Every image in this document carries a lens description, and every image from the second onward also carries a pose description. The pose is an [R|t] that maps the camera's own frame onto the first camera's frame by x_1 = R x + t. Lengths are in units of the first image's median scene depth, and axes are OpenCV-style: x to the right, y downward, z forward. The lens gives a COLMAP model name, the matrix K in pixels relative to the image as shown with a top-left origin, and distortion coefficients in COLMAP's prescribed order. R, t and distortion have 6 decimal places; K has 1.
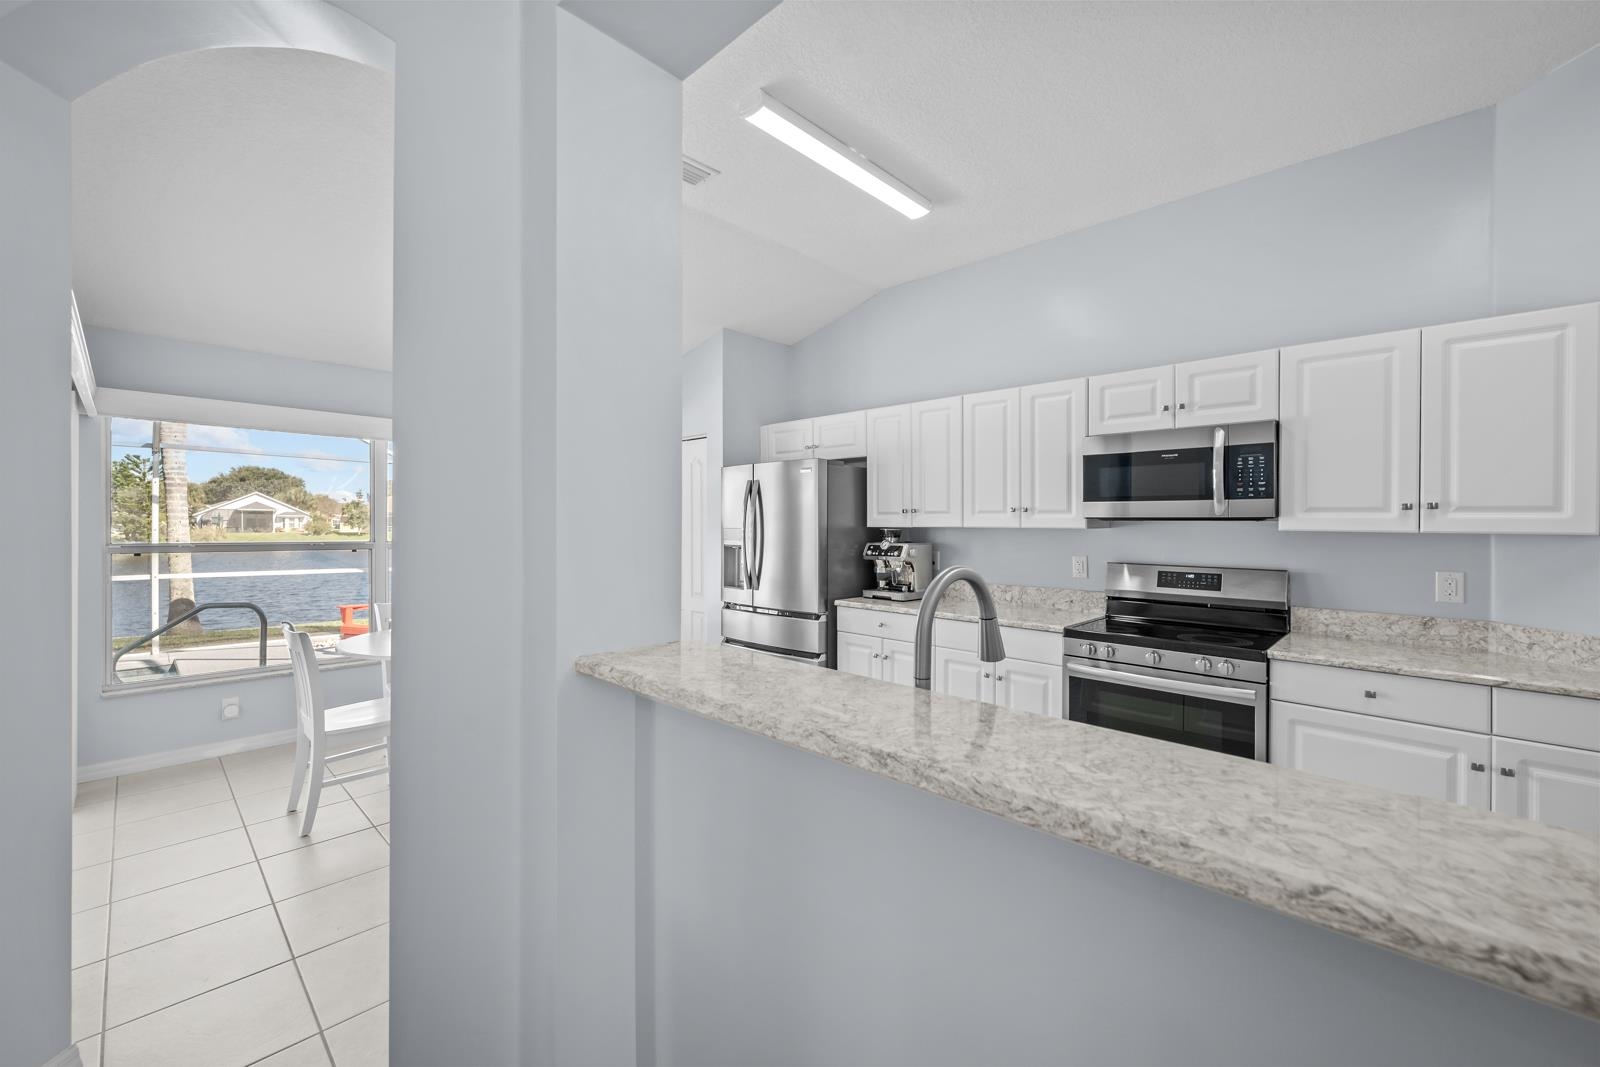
lens RADIAL K [[654.9, 0, 795.1], [0, 654.9, 531.8], [0, 0, 1]] dist [0.003524, -0.000303]
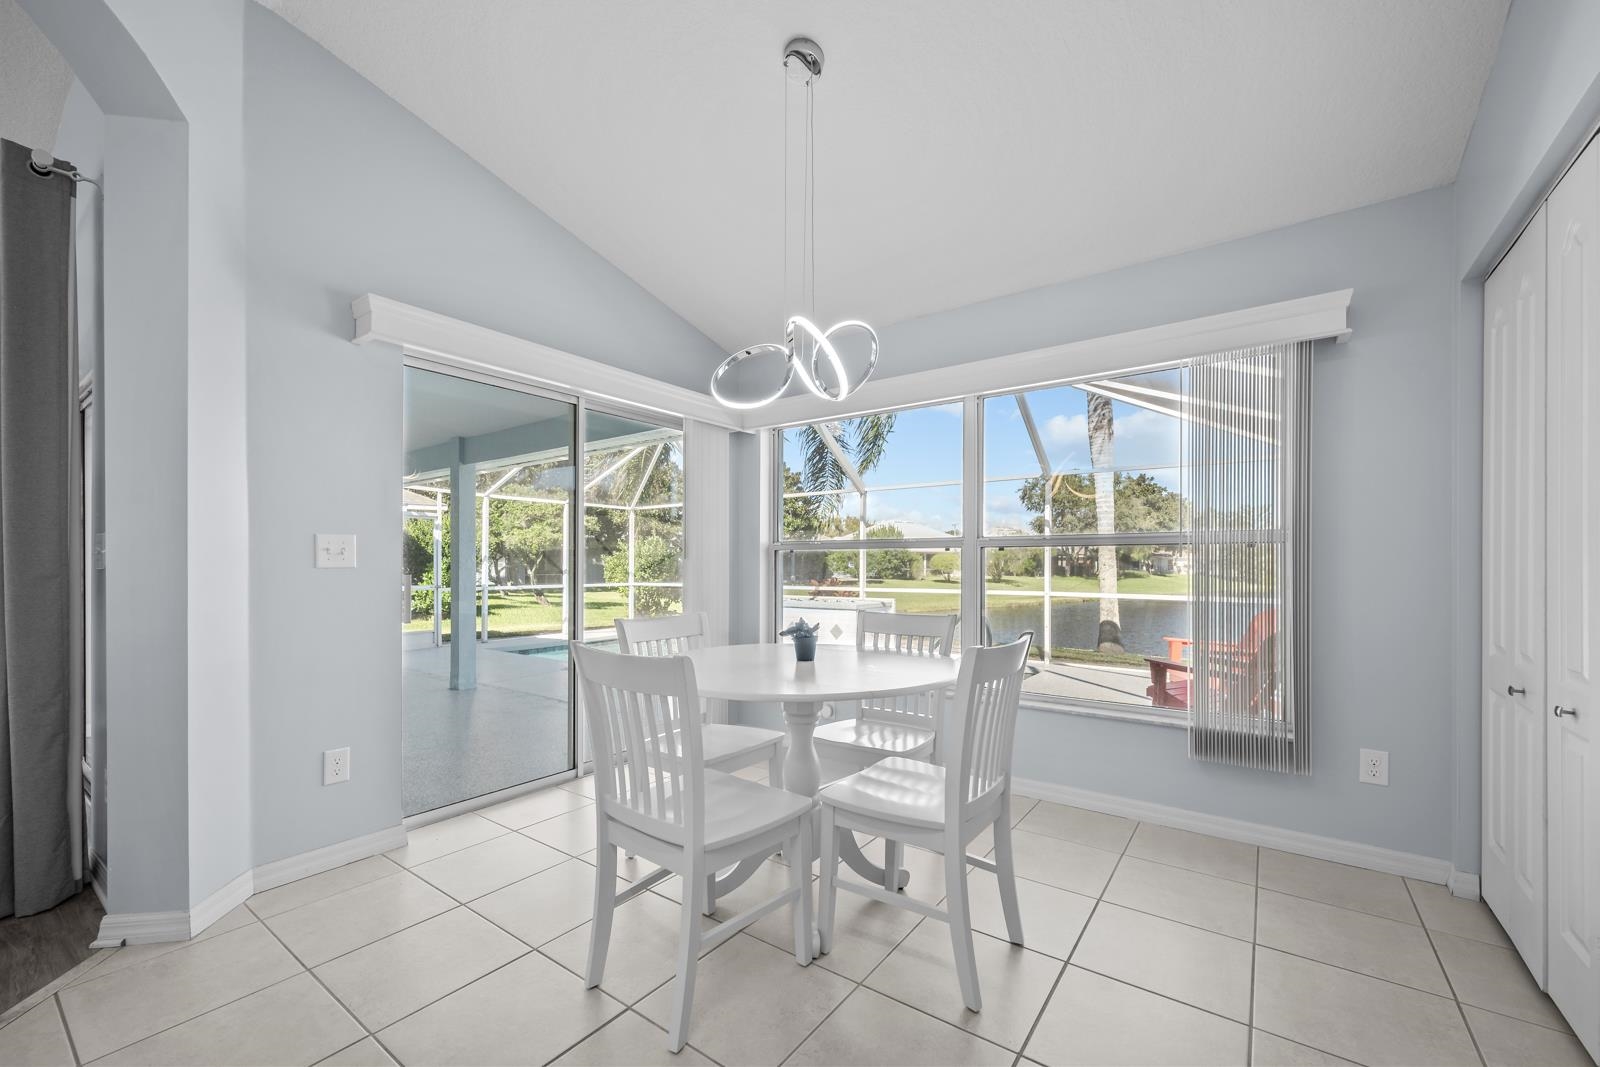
lens RADIAL K [[654.9, 0, 808.8], [0, 654.9, 573.1], [0, 0, 1]] dist [0.003524, -0.000303]
pose [[0.160082, 0.005434, -0.987089, 0.082490], [-0.009614, 0.999946, 0.003945, 0.067522], [0.987057, 0.008859, 0.160125, 0.856419]]
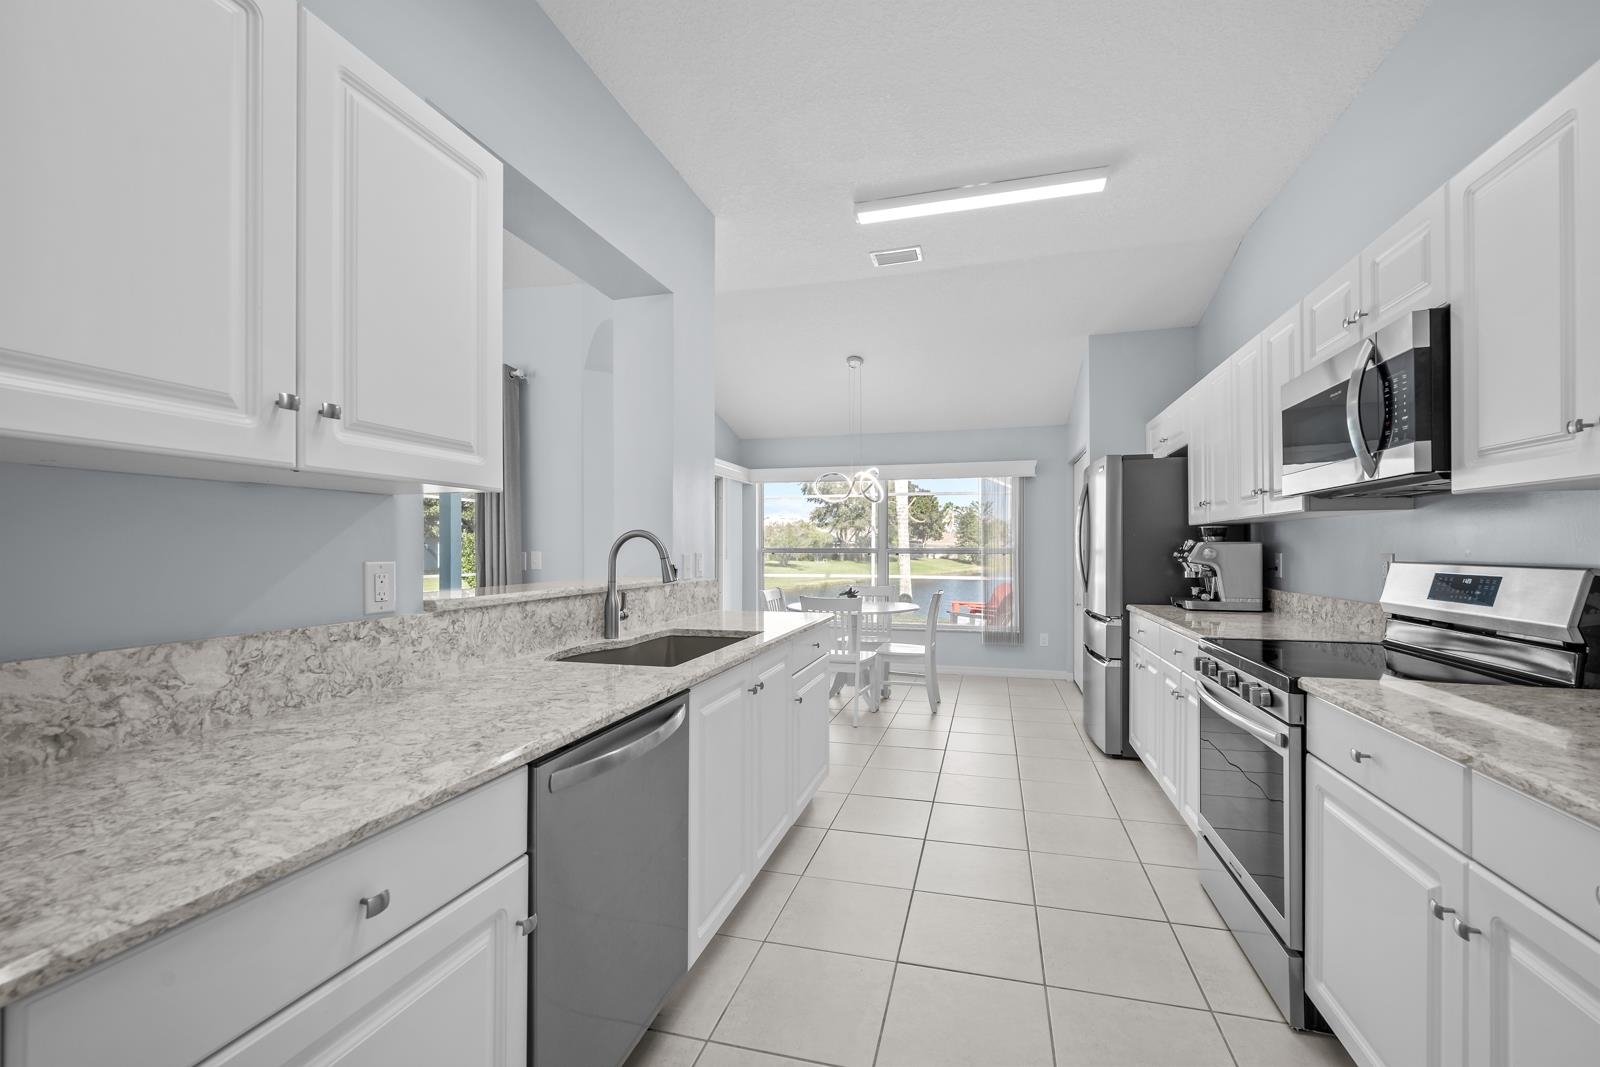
lens RADIAL K [[654.9, 0, 817.1], [0, 654.9, 555.7], [0, 0, 1]] dist [0.003524, -0.000303]
pose [[0.495682, 0.002952, -0.868499, 0.708131], [-0.007318, 0.999973, -0.000778, 0.042044], [0.868473, 0.006742, 0.495691, 0.166159]]
